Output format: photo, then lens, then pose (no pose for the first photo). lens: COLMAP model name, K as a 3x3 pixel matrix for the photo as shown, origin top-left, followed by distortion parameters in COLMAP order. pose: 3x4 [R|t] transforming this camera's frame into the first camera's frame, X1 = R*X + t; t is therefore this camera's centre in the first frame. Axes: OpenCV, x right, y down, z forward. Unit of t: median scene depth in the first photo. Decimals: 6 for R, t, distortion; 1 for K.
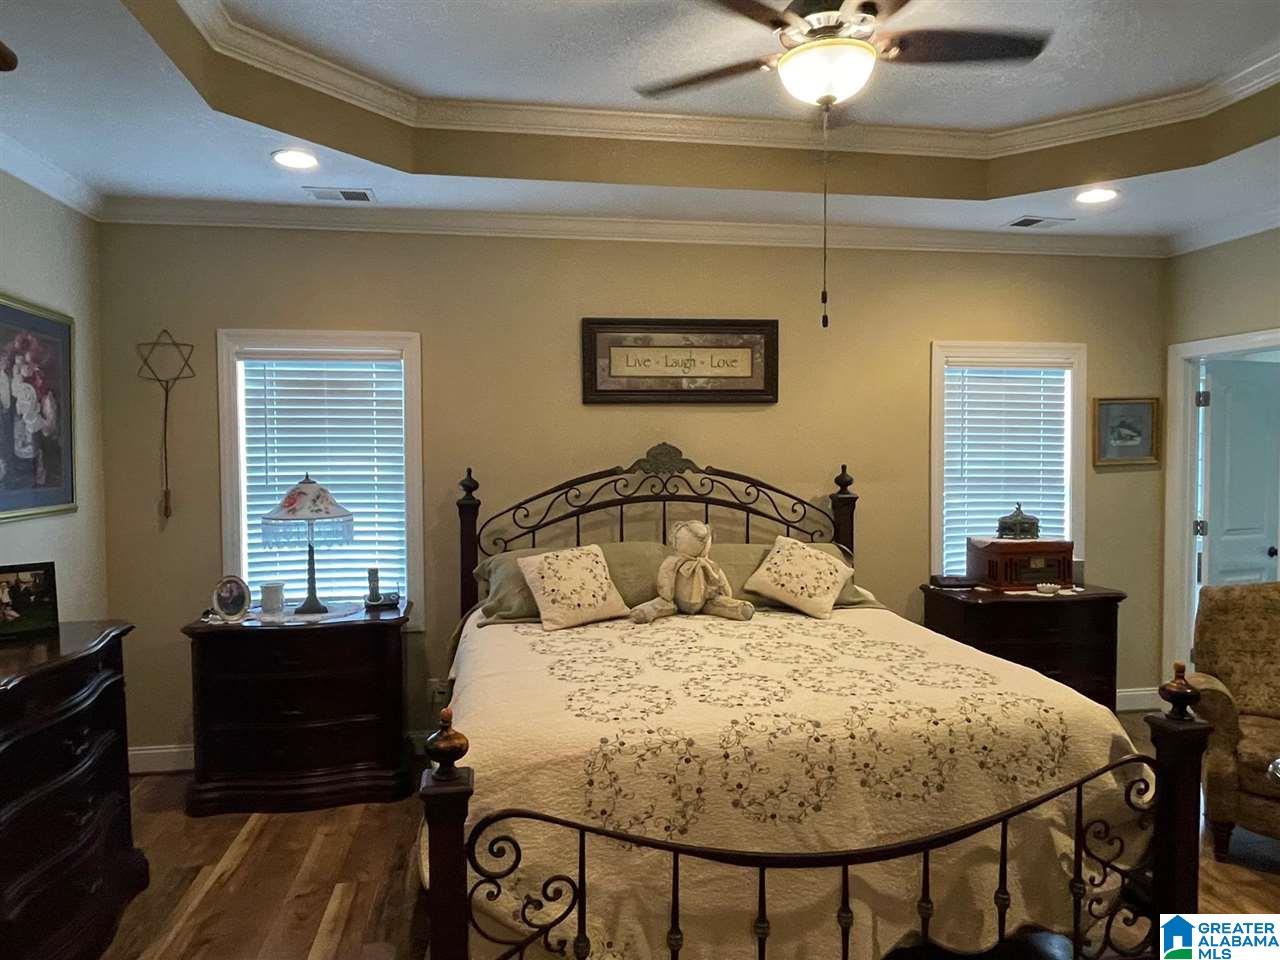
lens RADIAL K [[833.0, 0, 639.5], [0, 833.0, 477.0], [0, 0, 1]] dist [0.019957, -0.025390]
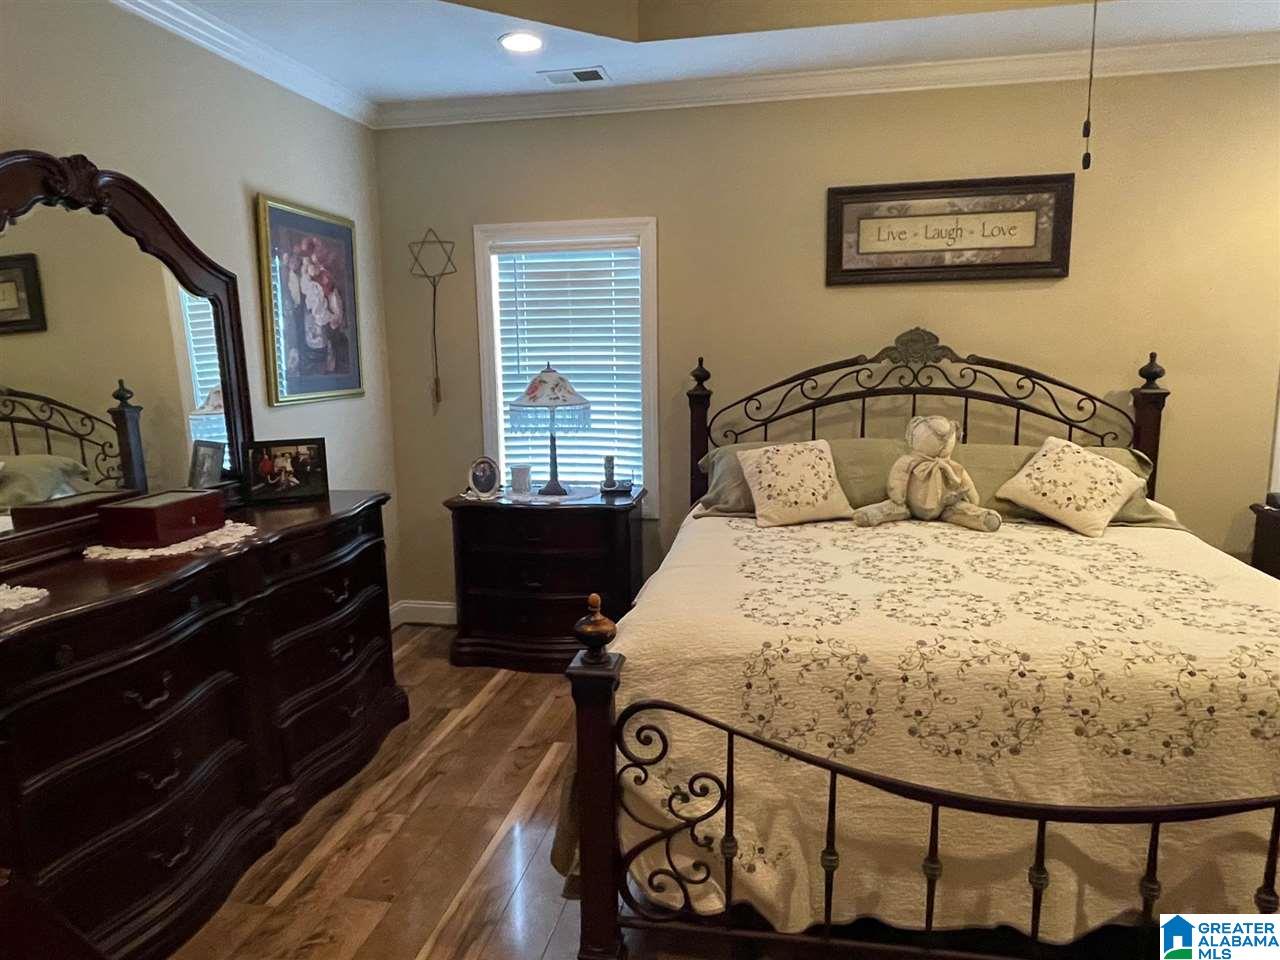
lens RADIAL K [[833.0, 0, 642.0], [0, 833.0, 479.3], [0, 0, 1]] dist [0.019957, -0.025390]
pose [[0.932316, 0.049315, -0.358266, 0.100280], [-0.003642, 0.991889, 0.127054, 0.008491], [0.361626, -0.117150, 0.924934, 0.068684]]
